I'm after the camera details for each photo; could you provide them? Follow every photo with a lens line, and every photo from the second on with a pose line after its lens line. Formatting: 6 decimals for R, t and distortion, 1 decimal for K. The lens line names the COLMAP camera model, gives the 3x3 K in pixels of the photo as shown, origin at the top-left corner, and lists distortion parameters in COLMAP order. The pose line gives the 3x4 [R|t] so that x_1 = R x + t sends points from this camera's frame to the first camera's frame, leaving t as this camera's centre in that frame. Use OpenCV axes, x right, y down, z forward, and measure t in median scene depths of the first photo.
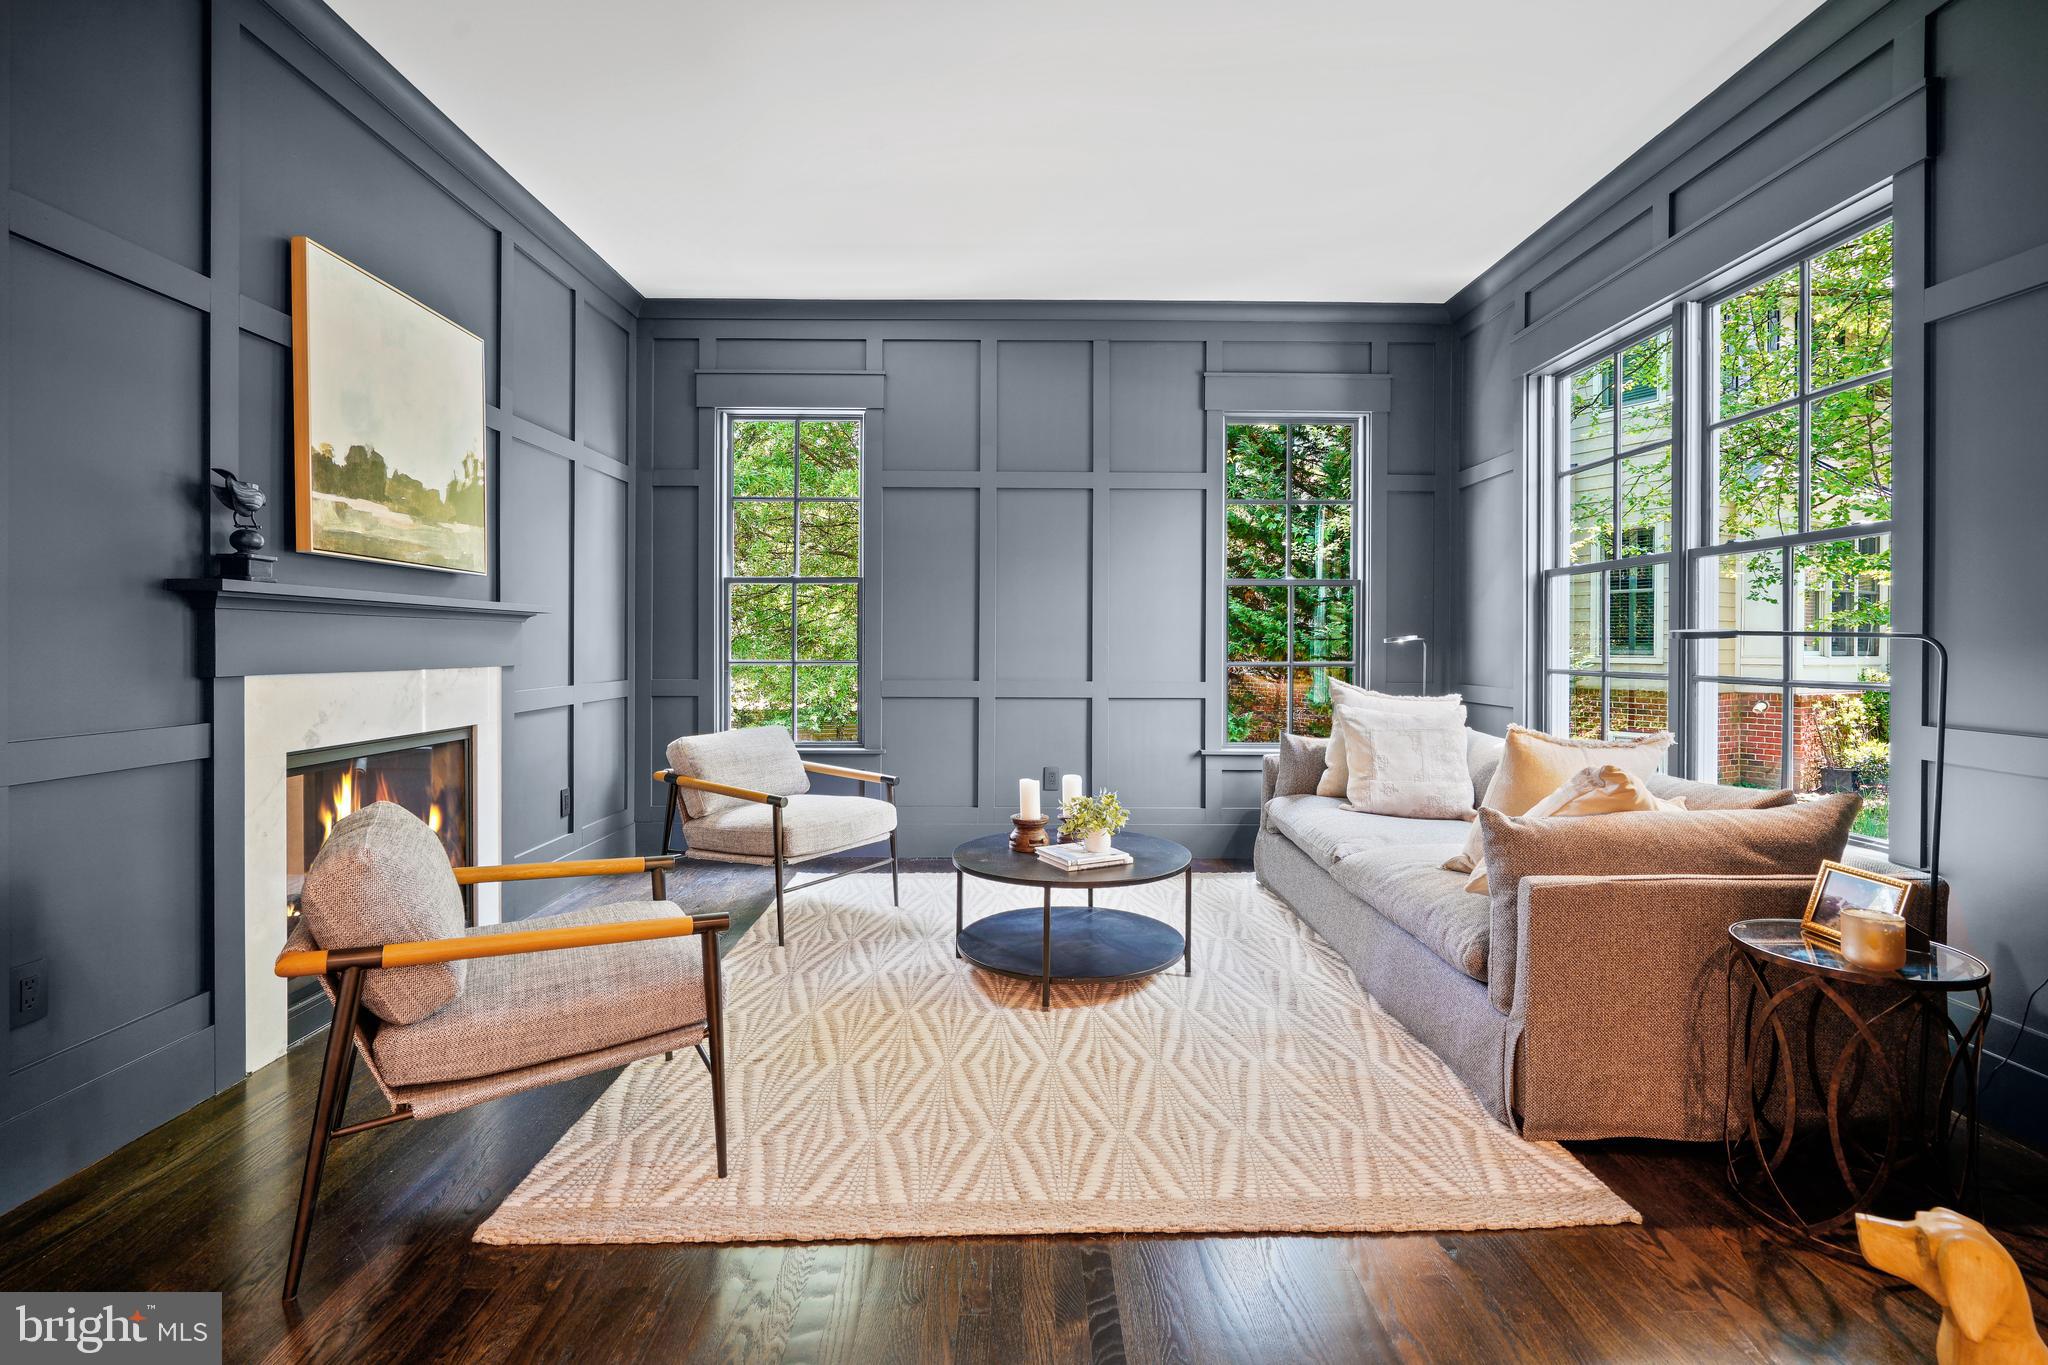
lens RADIAL K [[934.6, 0, 1007.7], [0, 934.6, 647.7], [0, 0, 1]] dist [-0.010307, 0.004111]
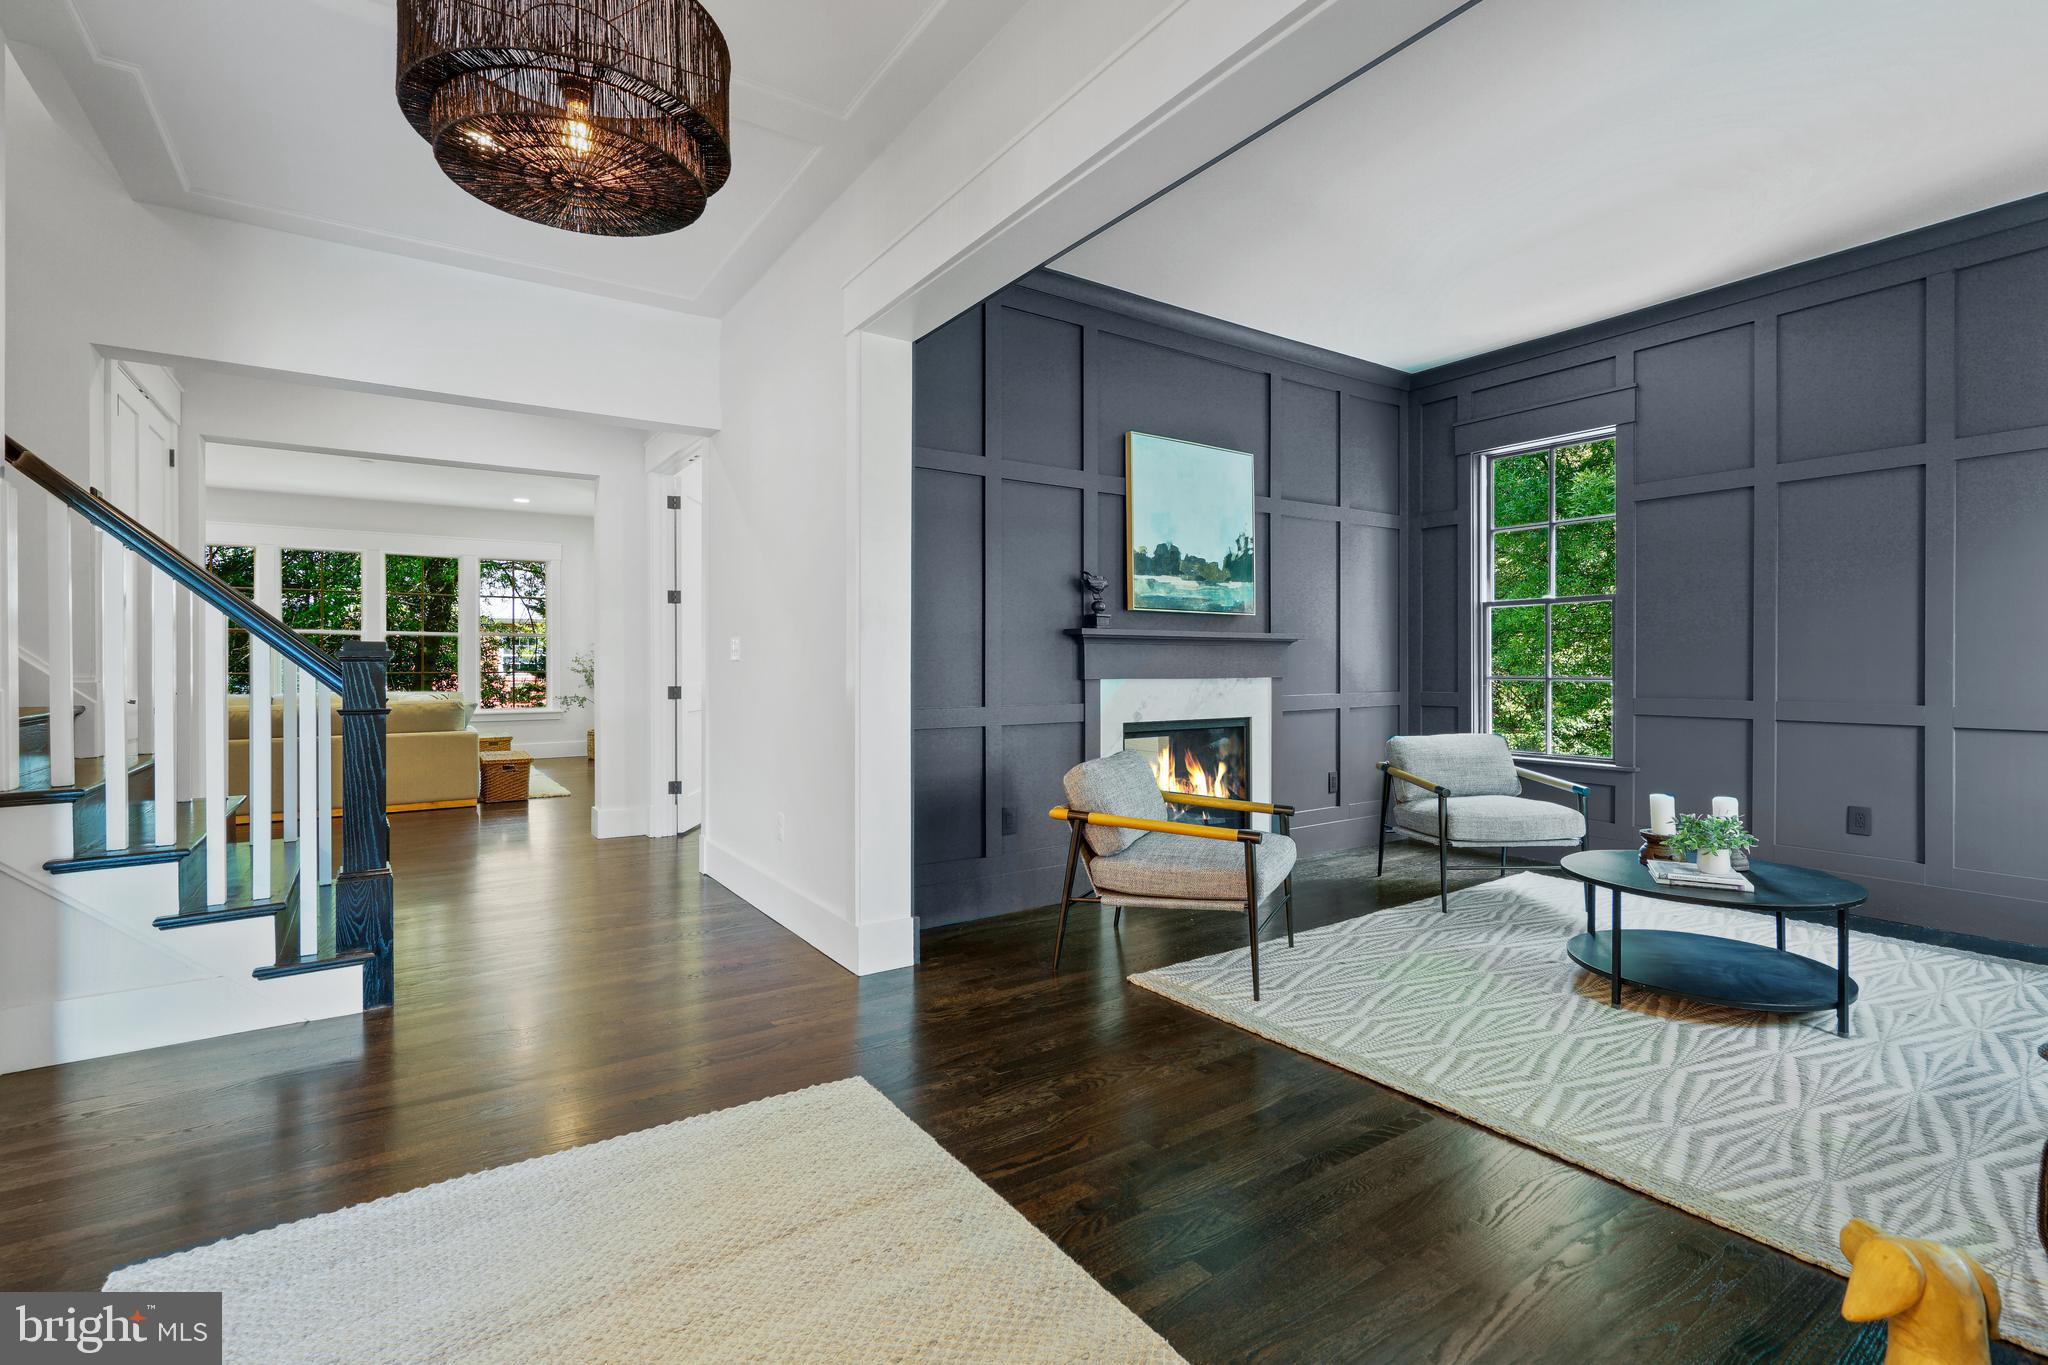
lens RADIAL K [[934.6, 0, 1021.6], [0, 934.6, 664.0], [0, 0, 1]] dist [-0.010307, 0.004111]
pose [[0.553347, -0.003415, -0.832944, 0.551632], [0.000300, 0.999992, -0.003900, 0.005836], [0.832951, 0.001908, 0.553344, -0.139236]]
